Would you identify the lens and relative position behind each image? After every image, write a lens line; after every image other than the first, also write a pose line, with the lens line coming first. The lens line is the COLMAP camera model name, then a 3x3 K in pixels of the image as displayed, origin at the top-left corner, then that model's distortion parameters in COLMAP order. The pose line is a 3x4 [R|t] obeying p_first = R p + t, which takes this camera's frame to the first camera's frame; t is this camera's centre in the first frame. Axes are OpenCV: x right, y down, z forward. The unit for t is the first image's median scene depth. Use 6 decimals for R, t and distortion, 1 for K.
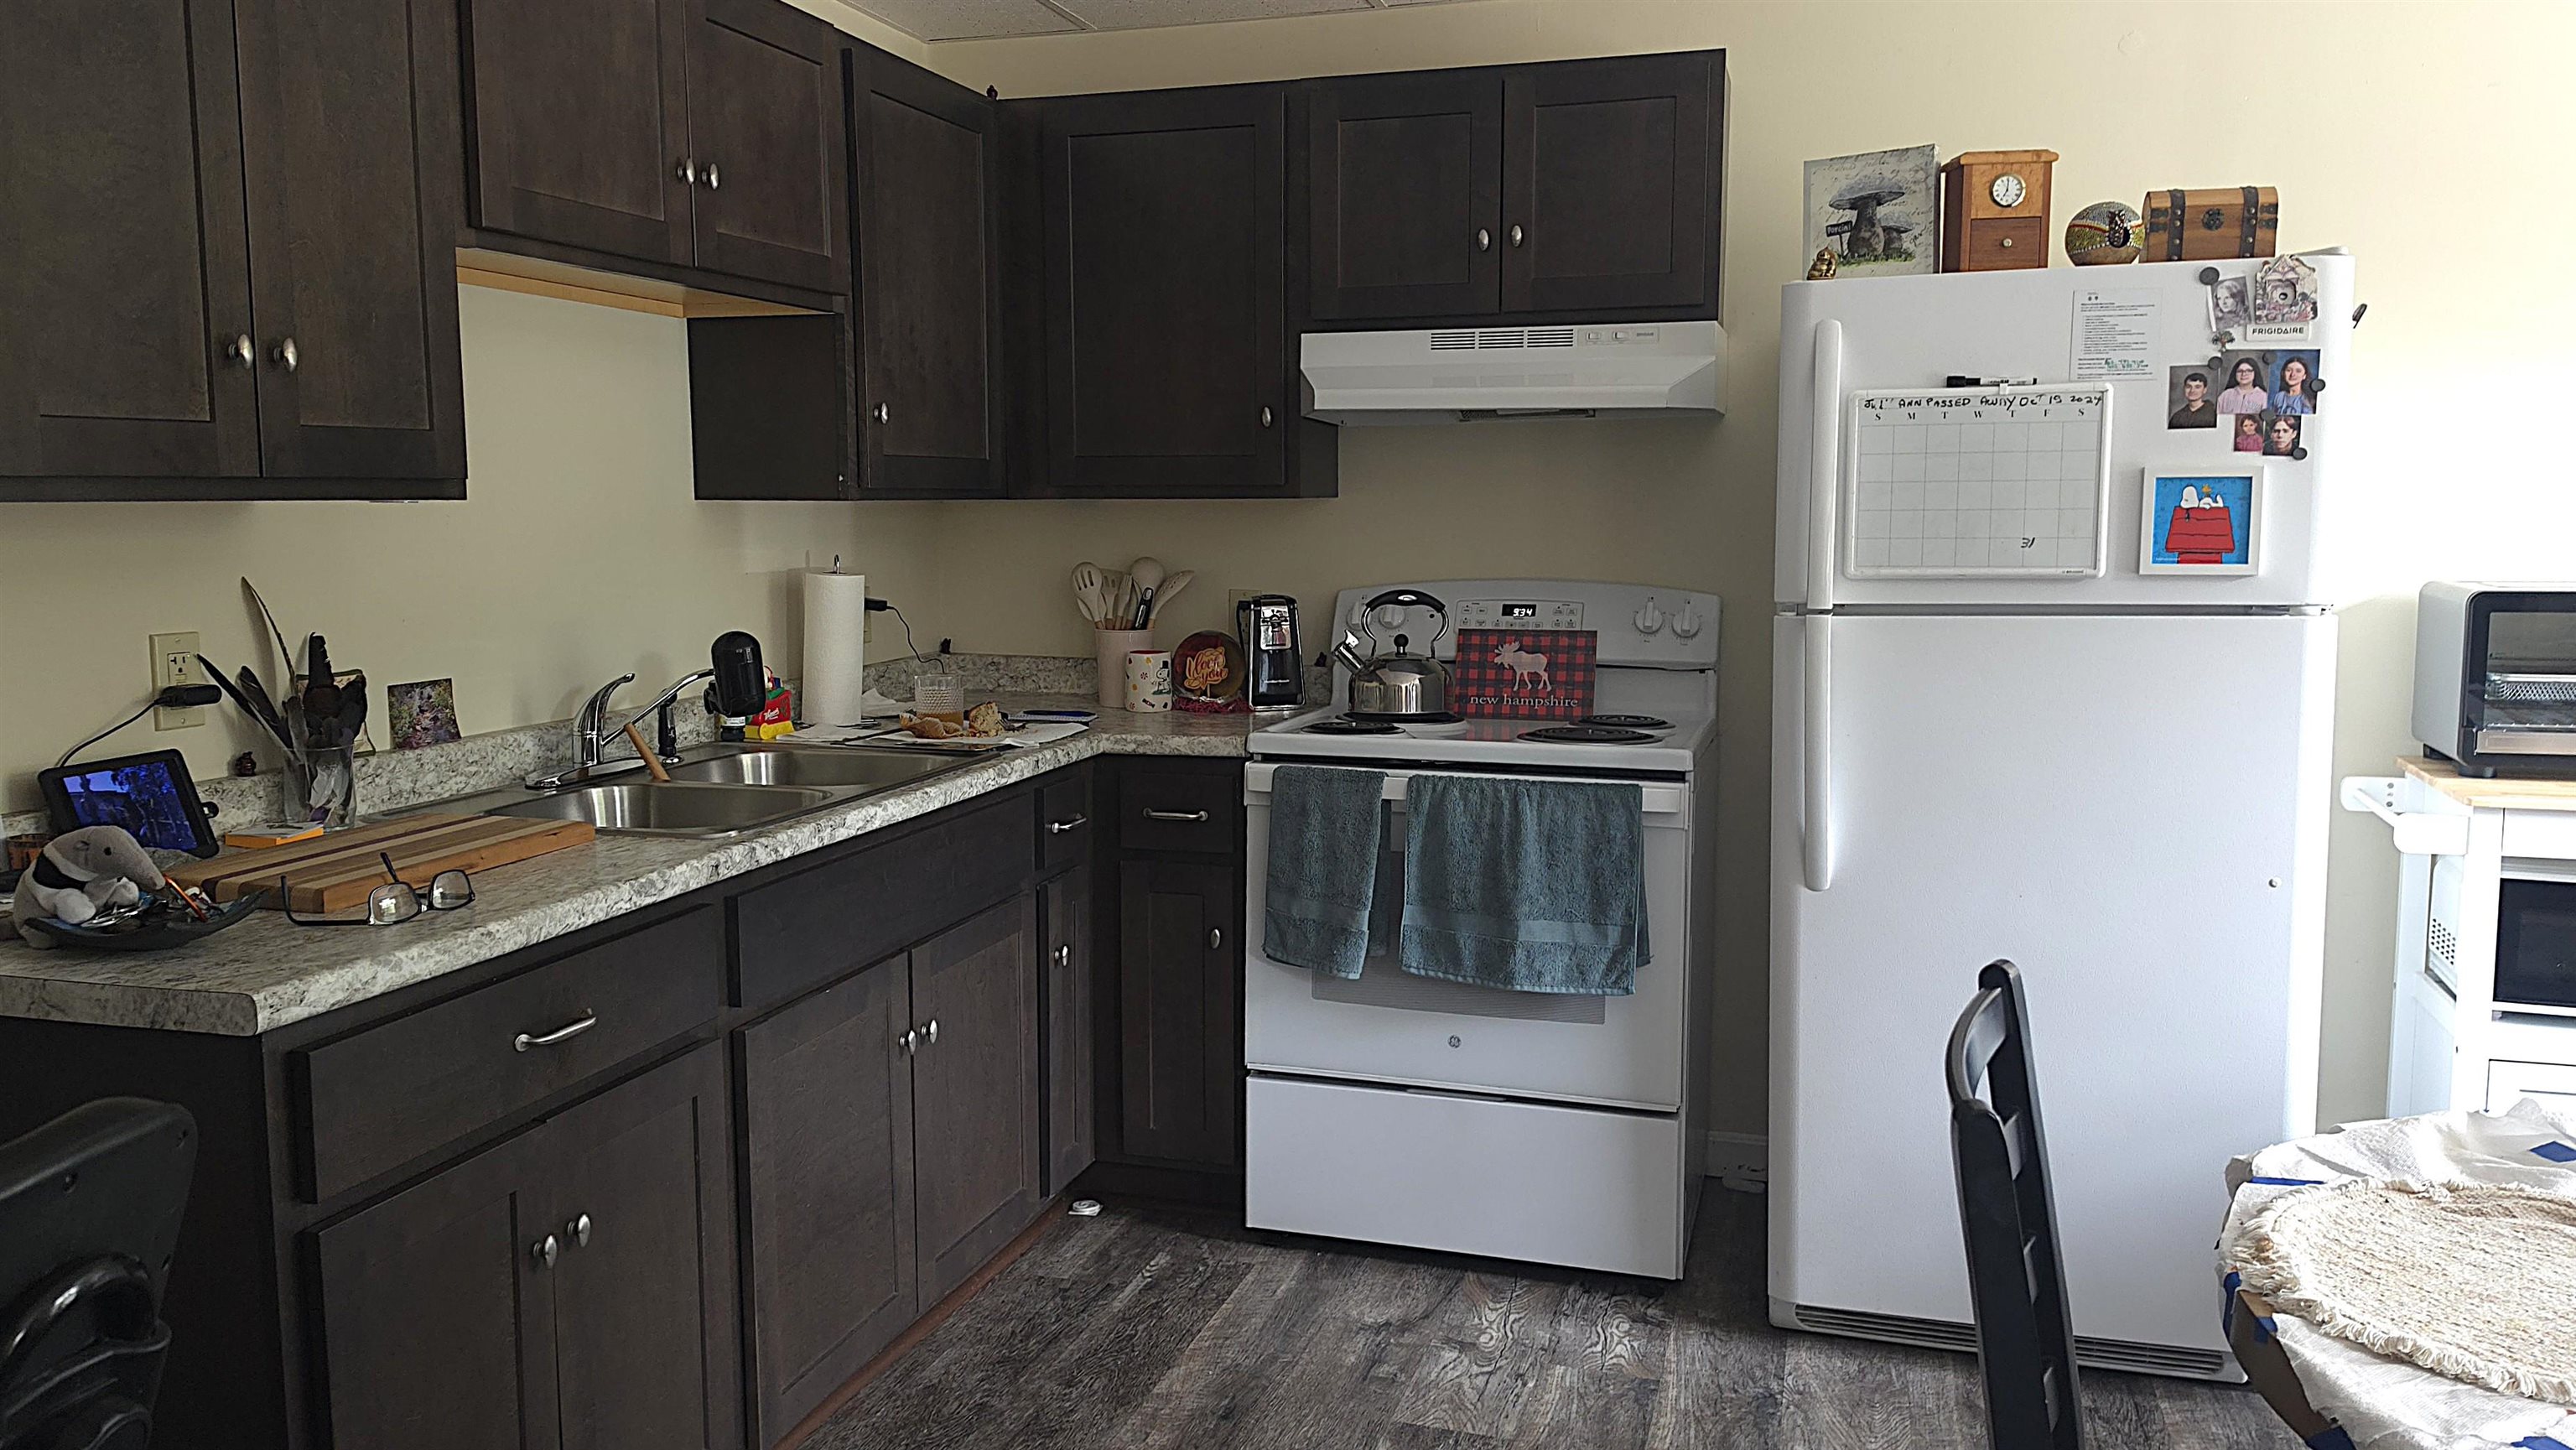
lens RADIAL K [[1890.3, 0, 1254.2], [0, 1890.3, 726.8], [0, 0, 1]] dist [0.101390, -0.179574]
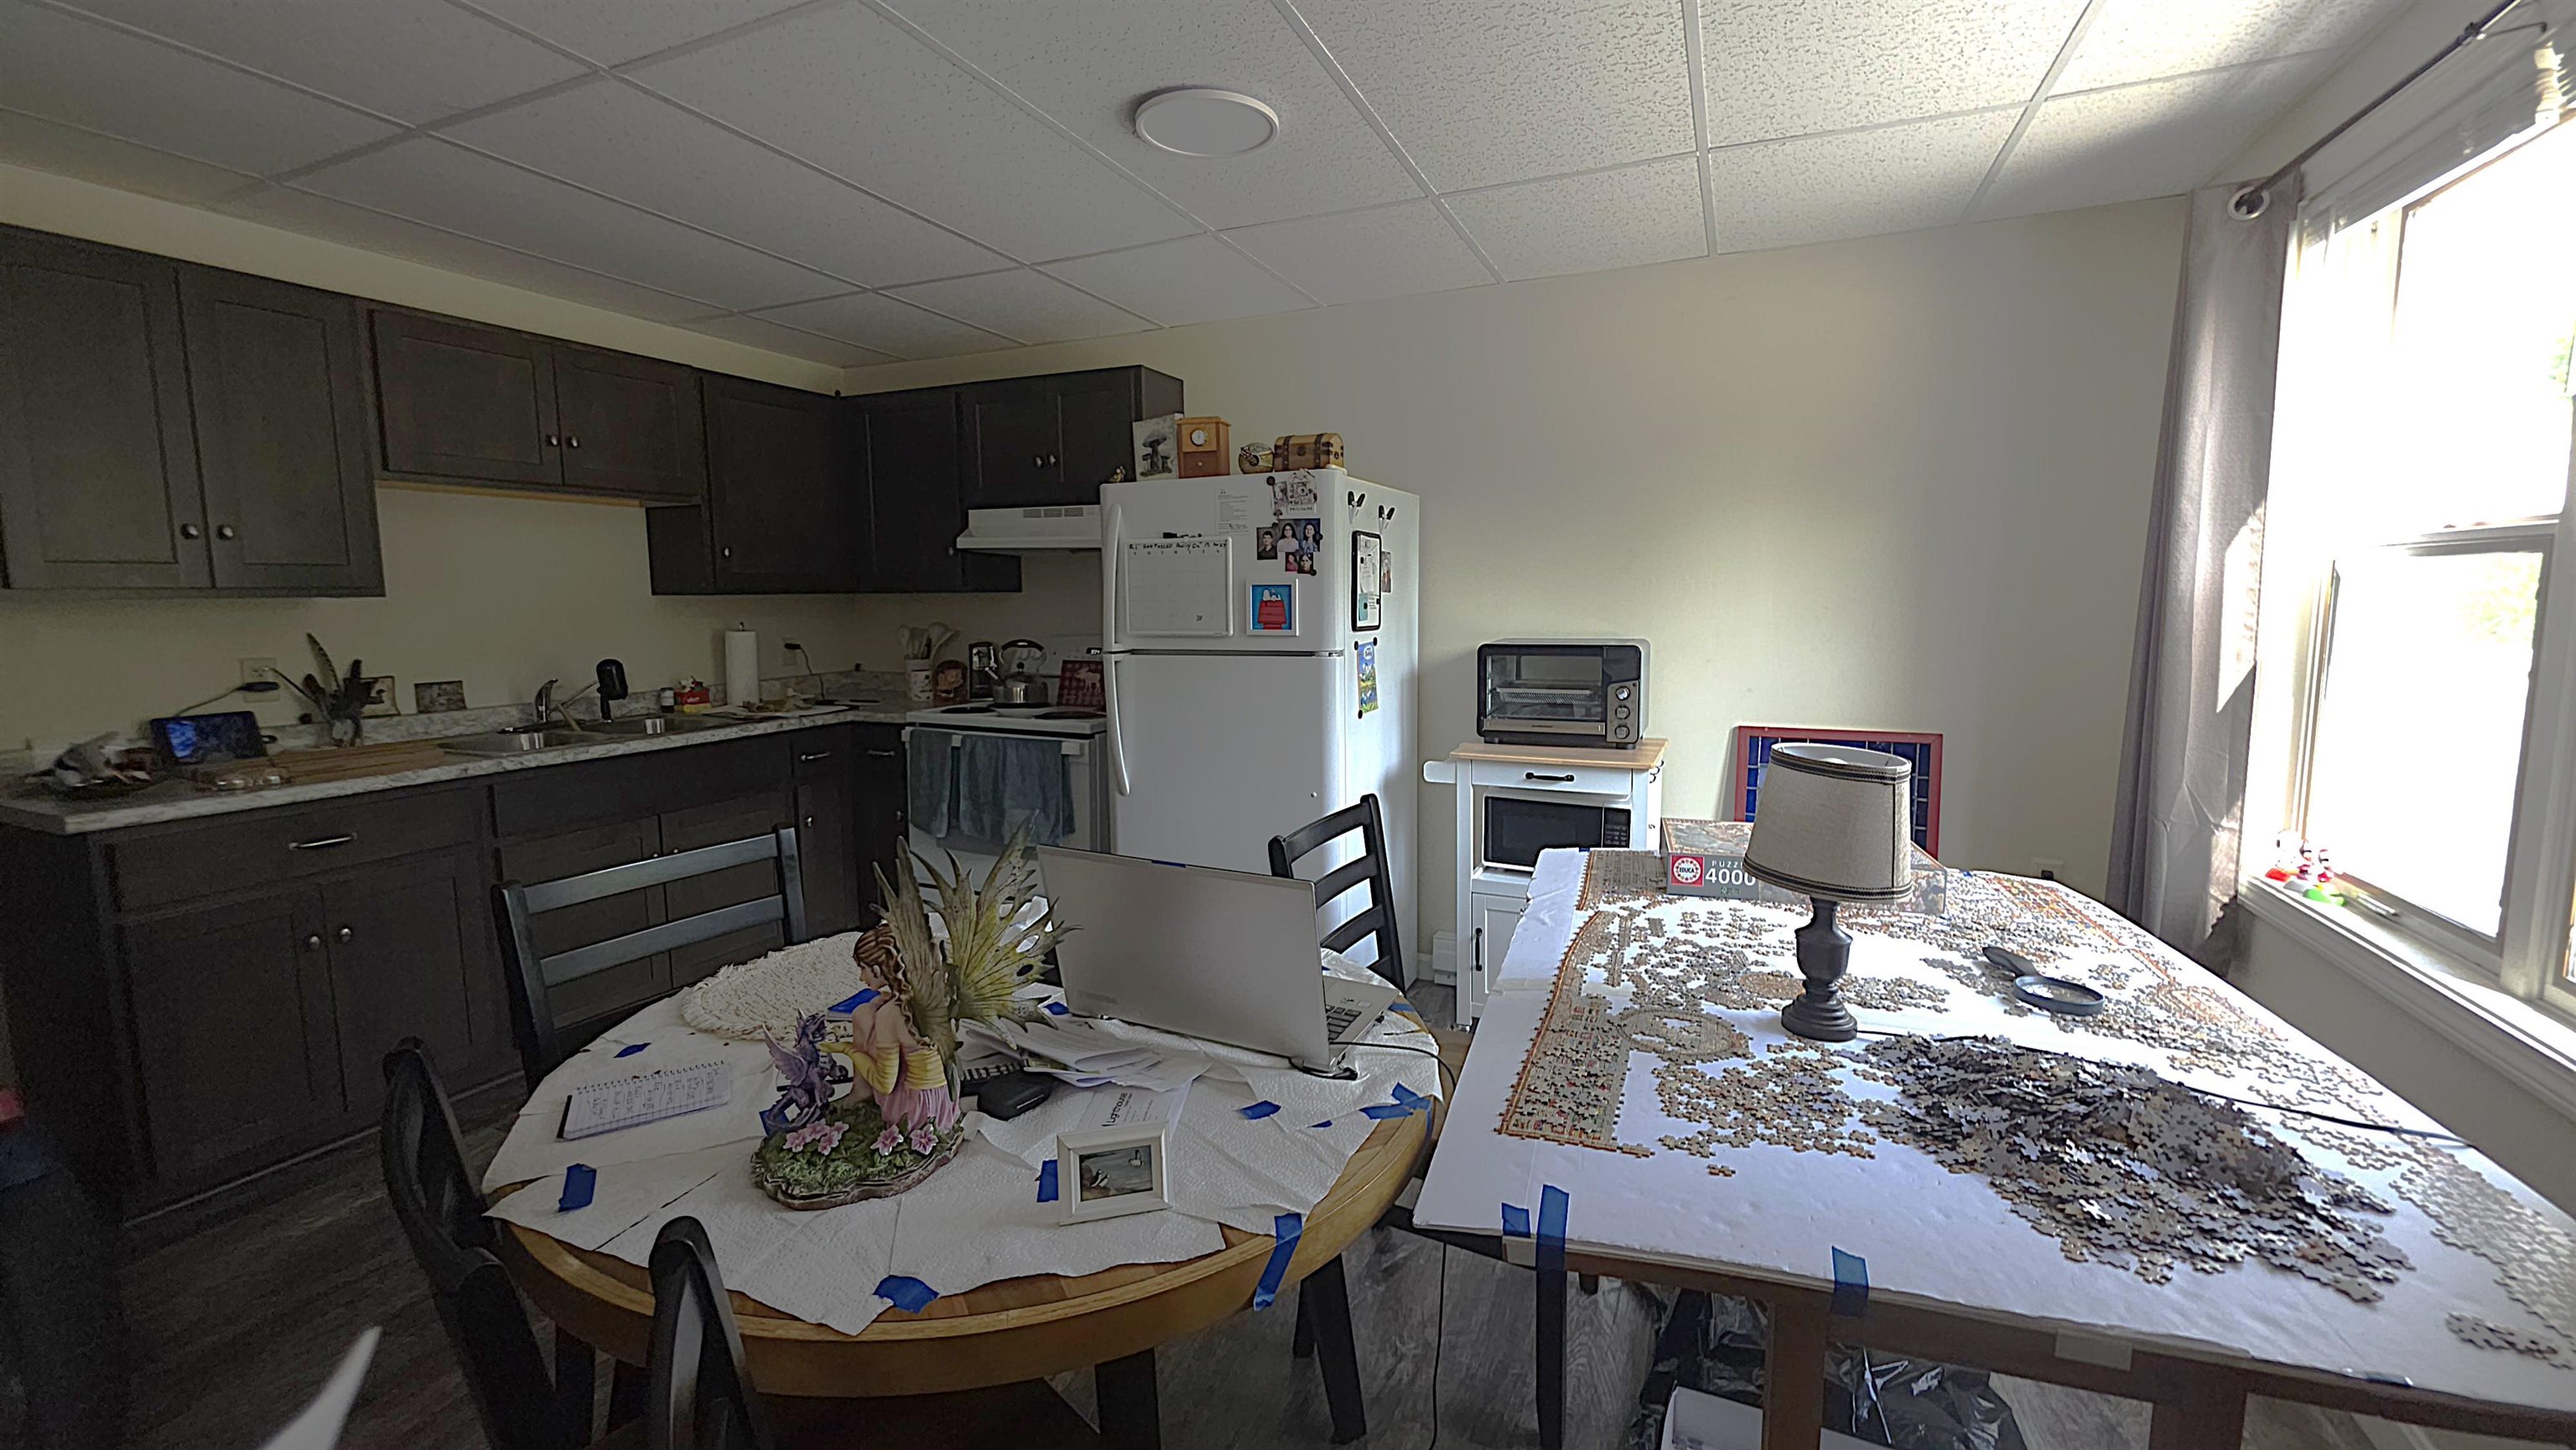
lens RADIAL K [[1018.0, 0, 1284.3], [0, 1018.0, 704.8], [0, 0, 1]] dist [0.004319, -0.004690]
pose [[0.993347, 0.012086, -0.114523, 0.602559], [-0.012905, 0.999896, -0.006416, -0.002769], [0.114433, 0.007851, 0.993400, -0.015785]]
